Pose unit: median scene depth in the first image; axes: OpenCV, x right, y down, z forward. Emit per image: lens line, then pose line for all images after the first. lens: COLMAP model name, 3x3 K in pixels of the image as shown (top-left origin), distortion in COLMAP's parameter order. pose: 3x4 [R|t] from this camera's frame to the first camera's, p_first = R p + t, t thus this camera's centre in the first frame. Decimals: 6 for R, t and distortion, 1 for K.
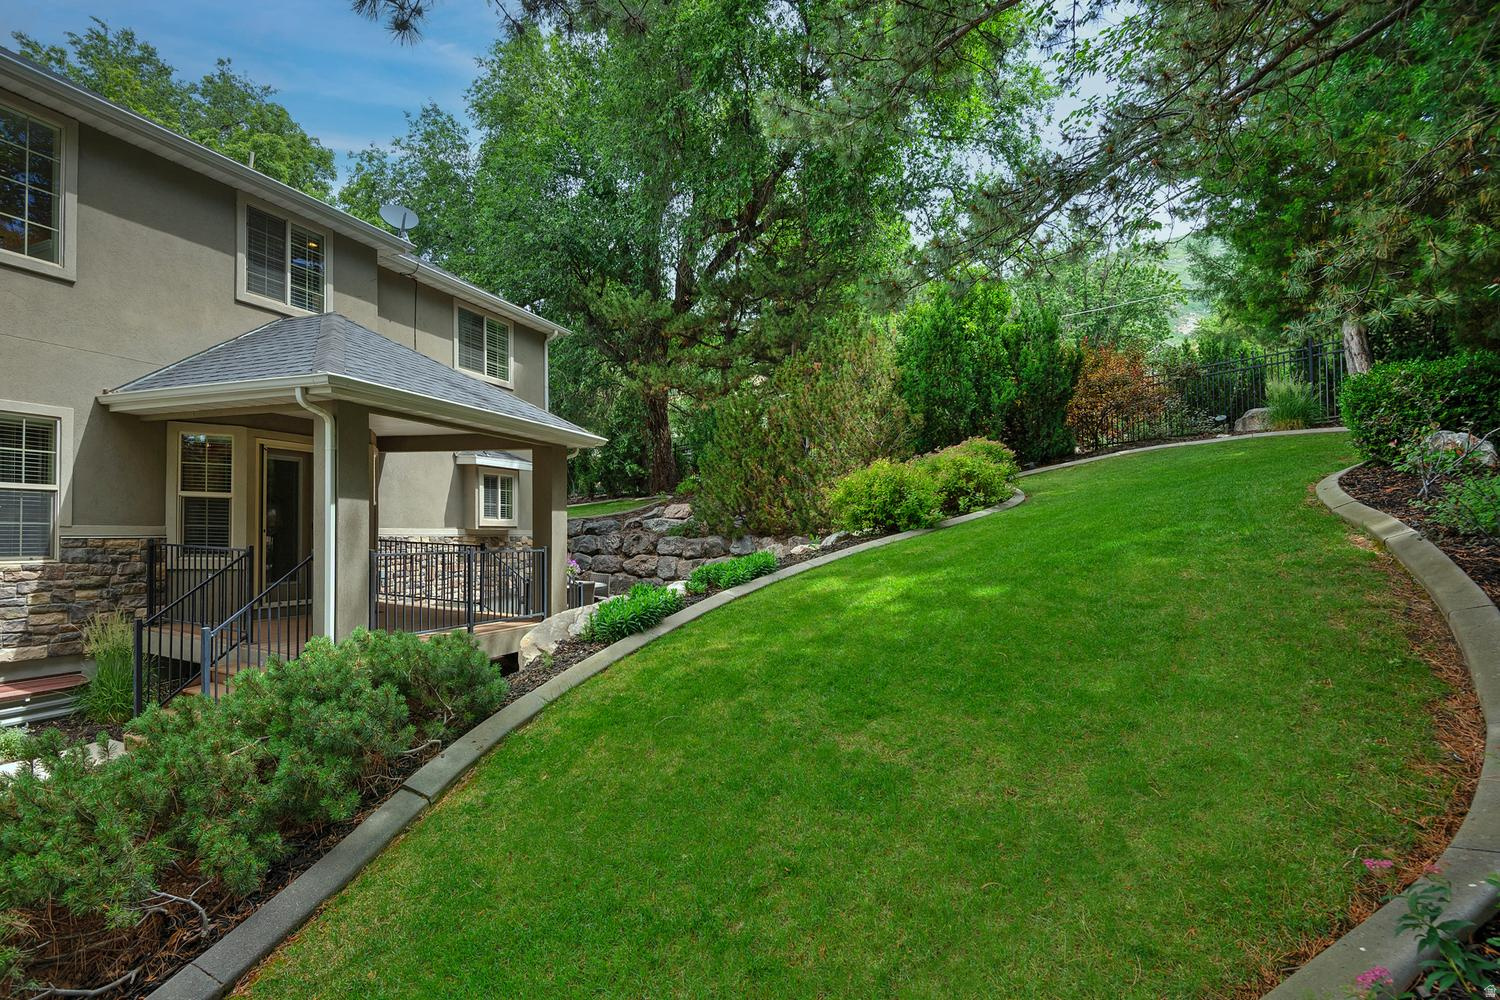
lens RADIAL K [[719.0, 0, 674.1], [0, 719.0, 513.3], [0, 0, 1]] dist [0.025537, -0.024005]
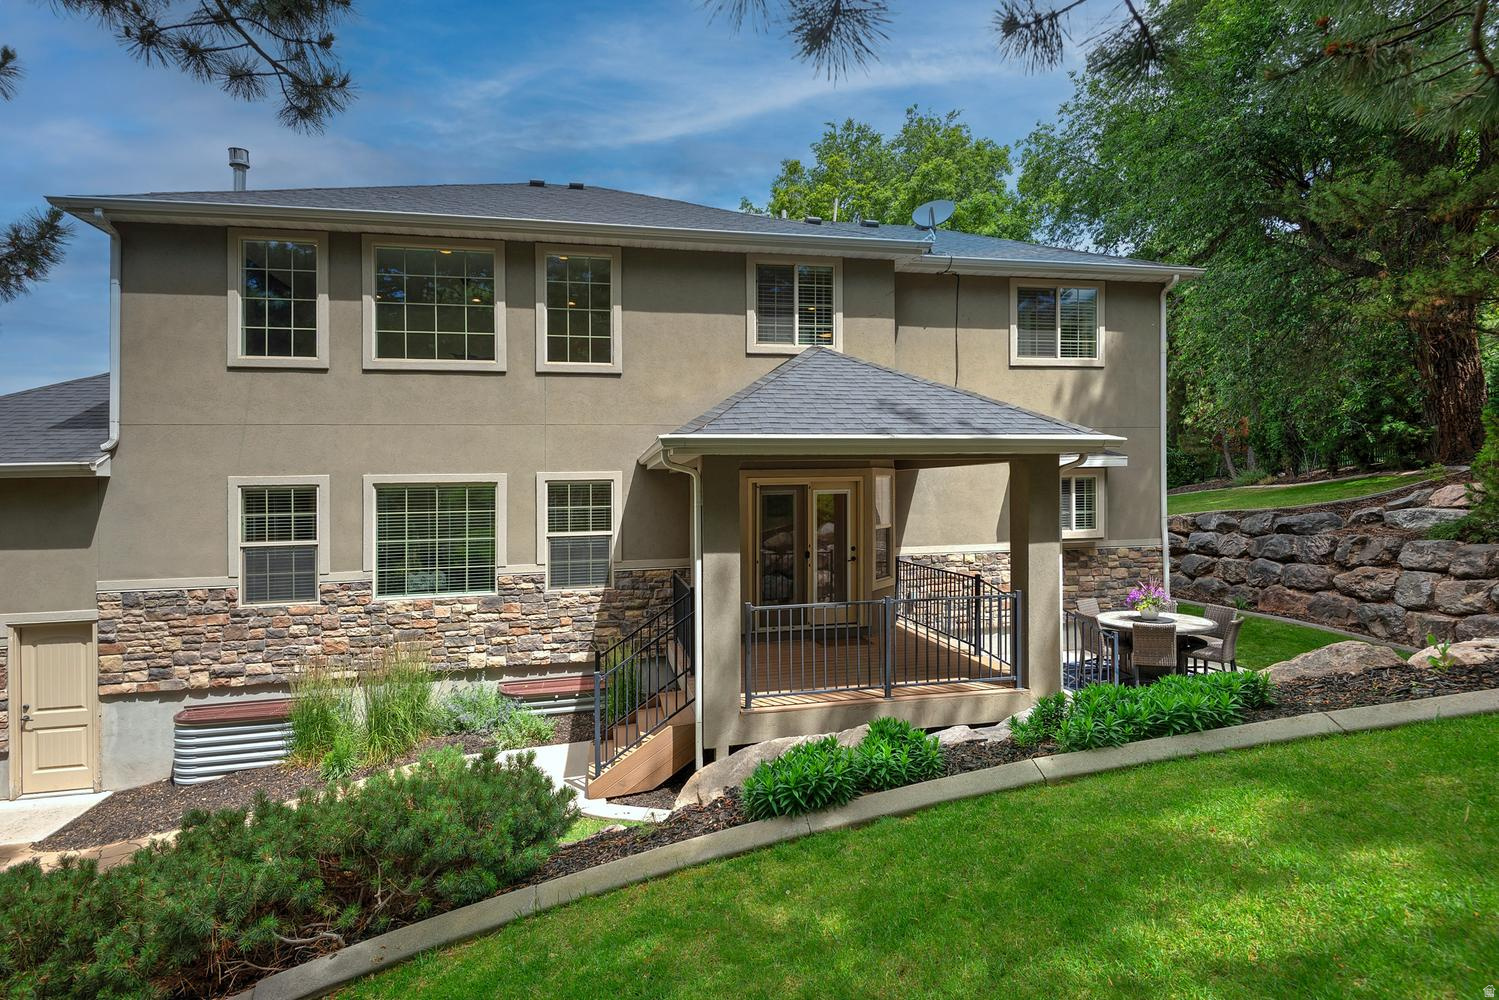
lens RADIAL K [[697.9, 0, 749.5], [0, 697.9, 500.0], [0, 0, 1]] dist [0.019631, -0.014078]
pose [[0.622994, -0.031709, -0.781584, 0.402365], [0.047135, 0.998884, -0.002954, -0.108166], [0.780805, -0.034999, 0.623794, 0.538153]]
